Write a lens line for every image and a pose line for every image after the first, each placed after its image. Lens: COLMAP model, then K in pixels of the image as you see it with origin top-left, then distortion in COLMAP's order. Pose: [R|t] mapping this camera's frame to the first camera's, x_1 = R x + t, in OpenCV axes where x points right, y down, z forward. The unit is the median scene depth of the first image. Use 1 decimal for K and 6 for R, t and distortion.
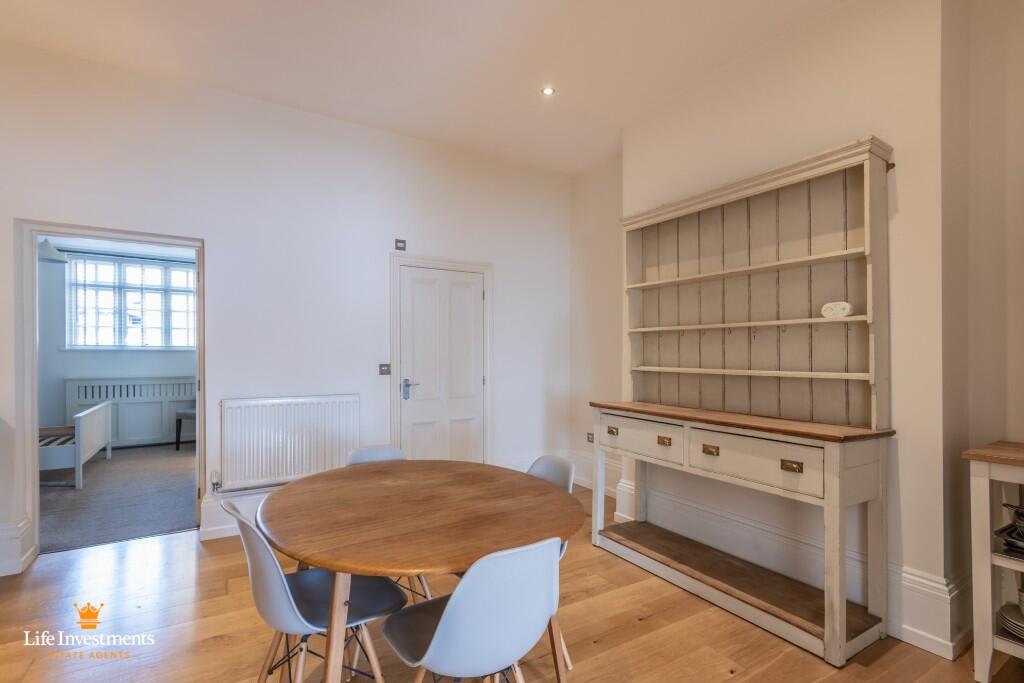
lens RADIAL K [[469.4, 0, 511.3], [0, 469.4, 332.8], [0, 0, 1]] dist [0.004289, 0.000311]
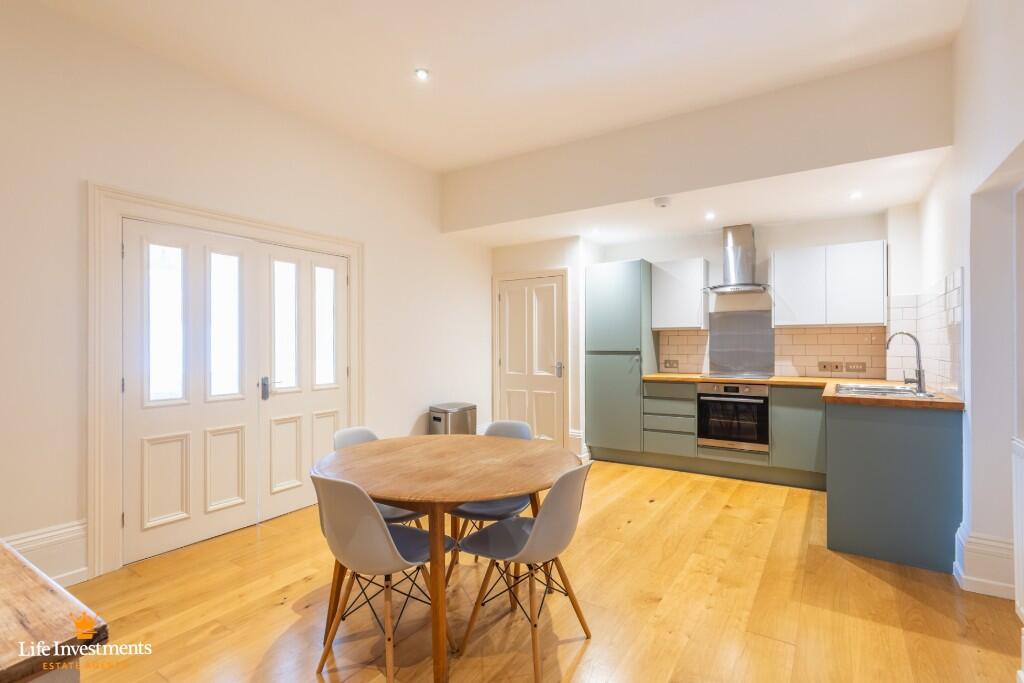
lens RADIAL K [[470.4, 0, 512.4], [0, 470.4, 311.6], [0, 0, 1]] dist [-0.001700, -0.000077]
pose [[-0.902446, -0.033818, -0.429473, 0.090680], [0.013895, 0.994111, -0.107476, 0.043143], [0.430579, -0.102959, -0.896661, 0.976203]]
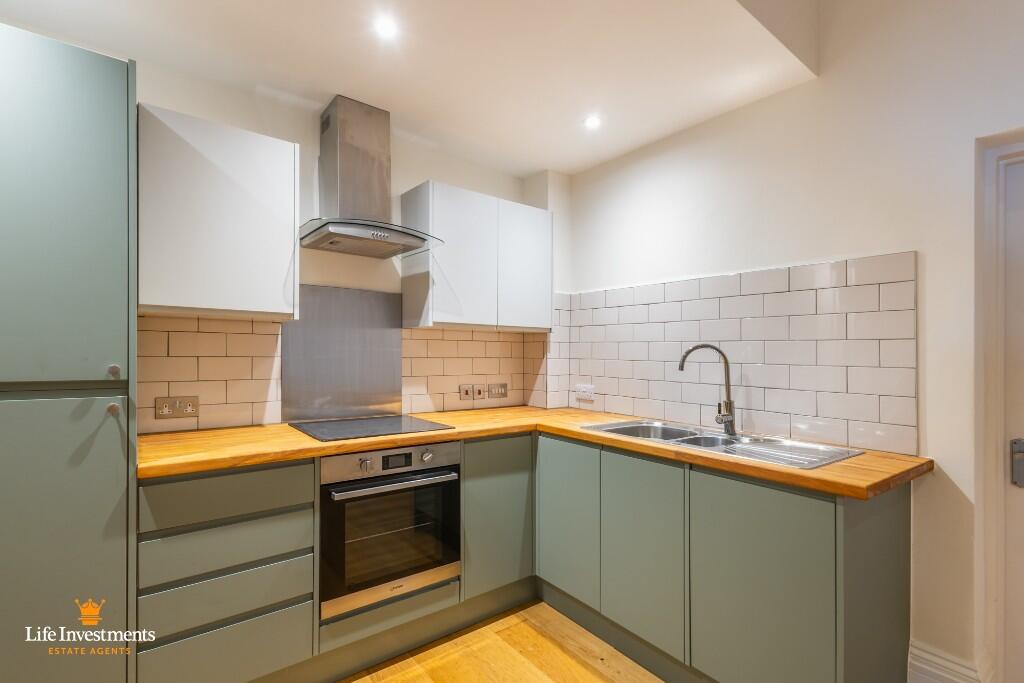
lens RADIAL K [[479.2, 0, 510.1], [0, 479.2, 357.9], [0, 0, 1]] dist [0.010979, 0.000264]
pose [[0.112091, 0.007292, -0.993671, -0.348581], [0.023817, 0.999666, 0.010023, 0.005018], [0.993412, -0.024789, 0.111880, 0.255520]]
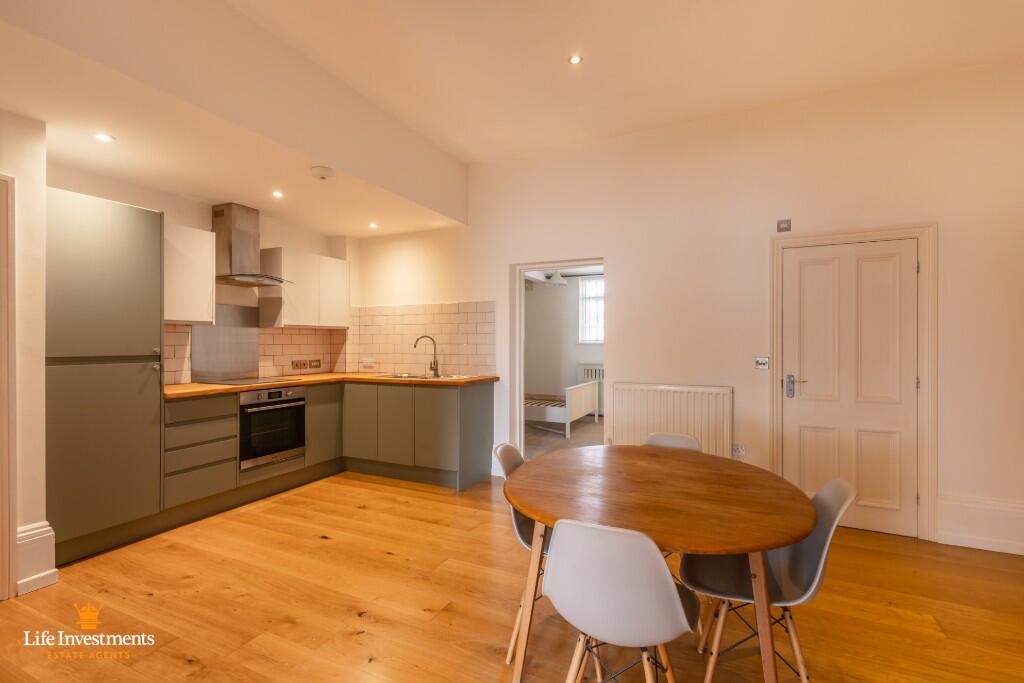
lens RADIAL K [[465.2, 0, 511.7], [0, 465.2, 318.8], [0, 0, 1]] dist [0.002909, 0.000328]
pose [[0.548804, -0.047147, -0.834620, 0.234434], [0.034100, 0.998840, -0.034002, 0.004472], [0.835255, -0.009800, 0.549775, 0.073824]]
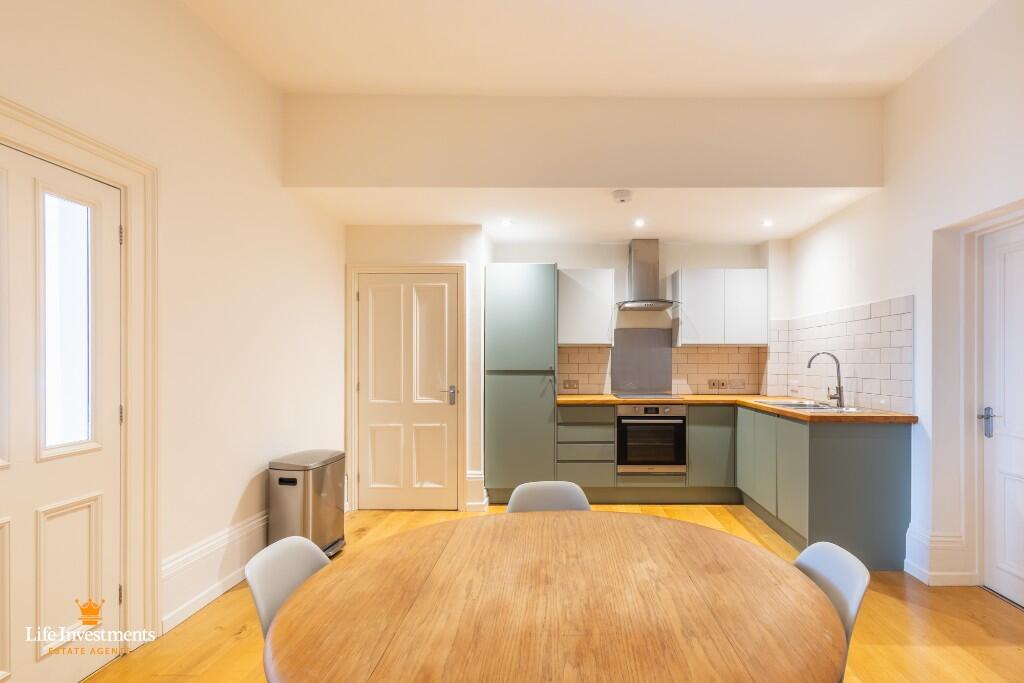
lens RADIAL K [[489.1, 0, 566.4], [0, 489.1, 340.4], [0, 0, 1]] dist [0.003927, 0.000283]
pose [[-0.522983, -0.044296, -0.851191, 0.175479], [0.028531, 0.997179, -0.069423, 0.028166], [0.851865, -0.060592, -0.520244, 0.604021]]
